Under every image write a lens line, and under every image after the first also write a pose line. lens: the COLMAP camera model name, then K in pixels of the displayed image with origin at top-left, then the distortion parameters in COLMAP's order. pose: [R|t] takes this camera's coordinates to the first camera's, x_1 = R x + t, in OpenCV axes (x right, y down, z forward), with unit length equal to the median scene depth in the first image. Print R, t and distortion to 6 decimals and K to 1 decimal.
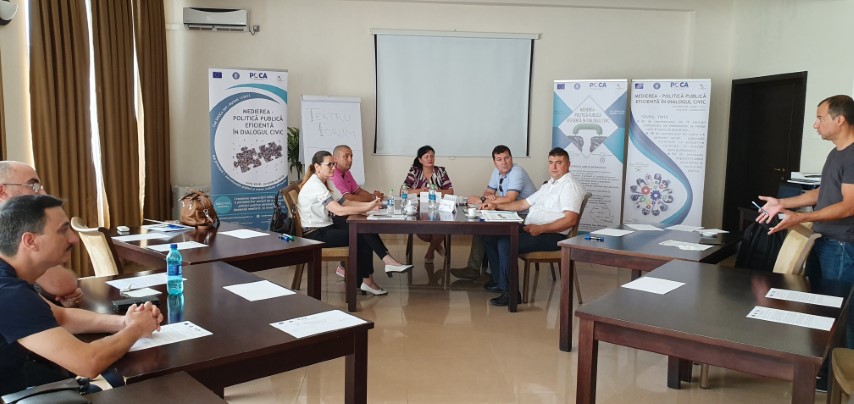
lens RADIAL K [[673.9, 0, 438.6], [0, 673.9, 199.3], [0, 0, 1]] dist [0.119456, -0.517142]
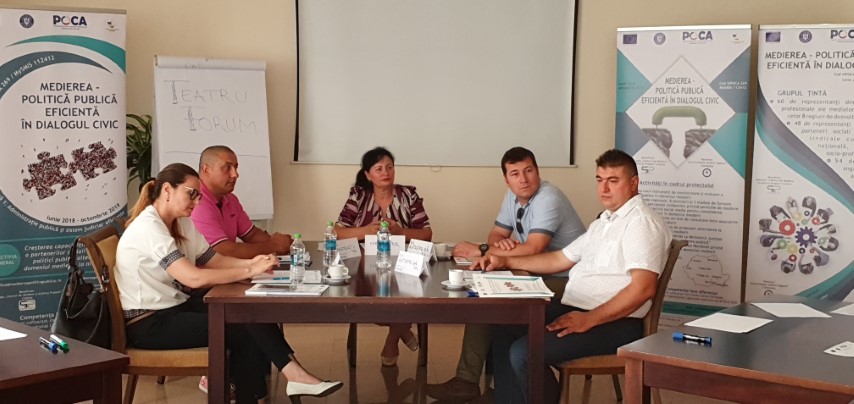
lens RADIAL K [[1049.2, 0, 442.8], [0, 1049.2, 200.4], [0, 0, 1]] dist [0.180956, -0.763887]
pose [[0.999962, -0.004073, -0.007671, 0.037726], [0.003895, 0.999728, -0.023010, -0.017695], [0.007762, 0.022979, 0.999706, 0.156146]]
